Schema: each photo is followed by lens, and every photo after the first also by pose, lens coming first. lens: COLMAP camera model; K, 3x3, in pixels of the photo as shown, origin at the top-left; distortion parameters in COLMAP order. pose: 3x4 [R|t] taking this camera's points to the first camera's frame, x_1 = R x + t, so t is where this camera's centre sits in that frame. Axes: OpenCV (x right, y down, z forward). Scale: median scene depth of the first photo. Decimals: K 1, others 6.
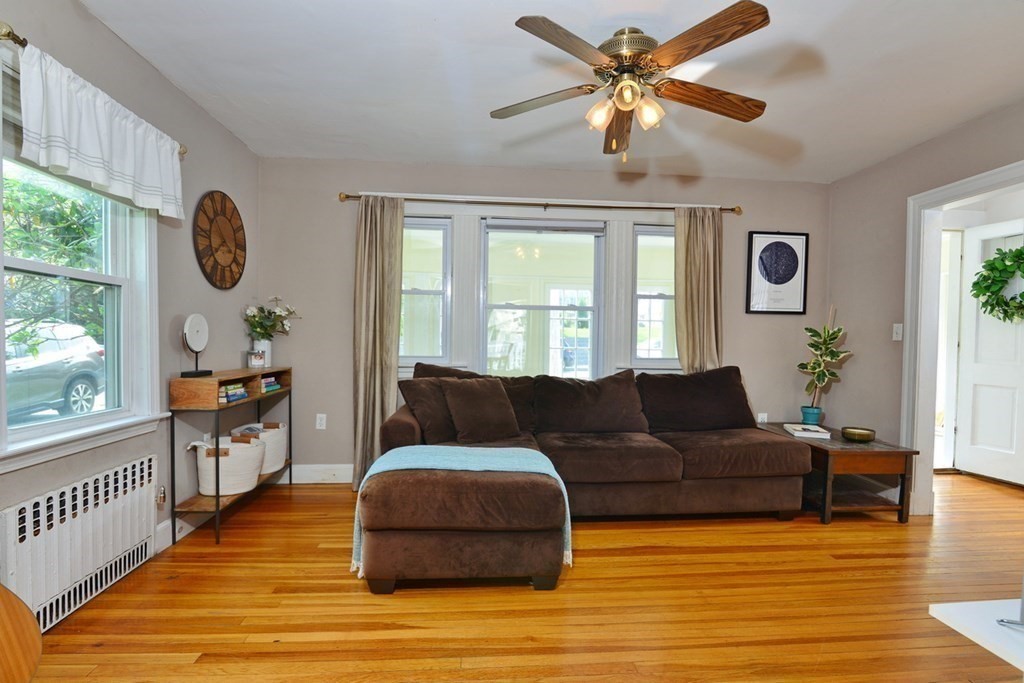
lens RADIAL K [[493.3, 0, 510.3], [0, 493.3, 353.8], [0, 0, 1]] dist [-0.017910, 0.000390]
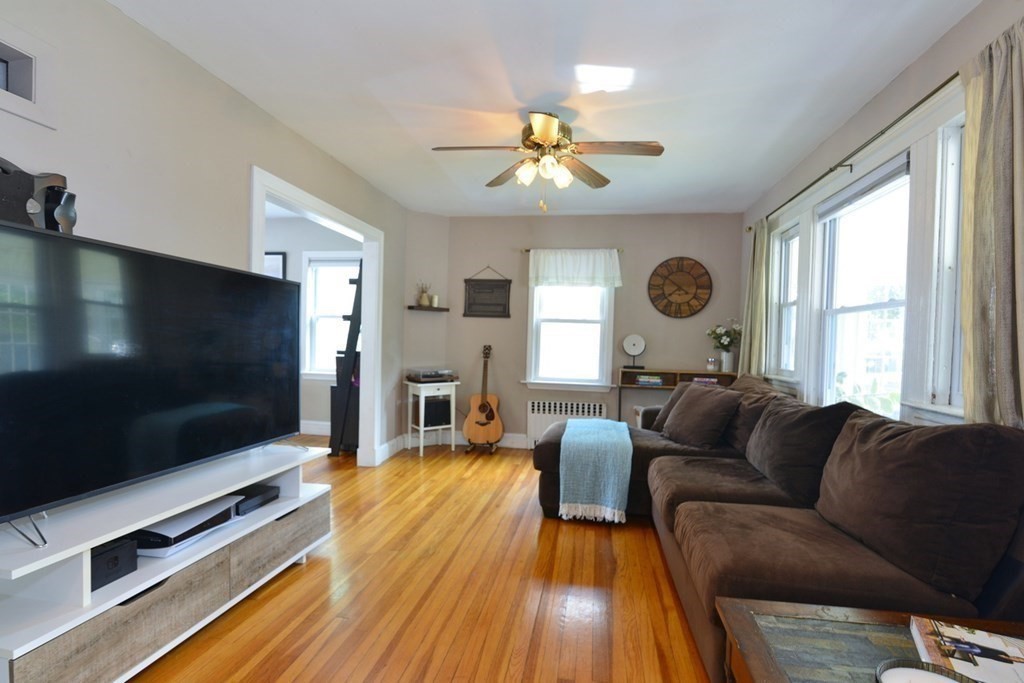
lens RADIAL K [[493.3, 0, 510.3], [0, 493.3, 353.8], [0, 0, 1]] dist [-0.017910, 0.000390]
pose [[-0.254505, 0.007292, -0.967044, 1.410794], [-0.054784, 0.998257, 0.021946, -0.028284], [0.965519, 0.058564, -0.253662, 1.154317]]
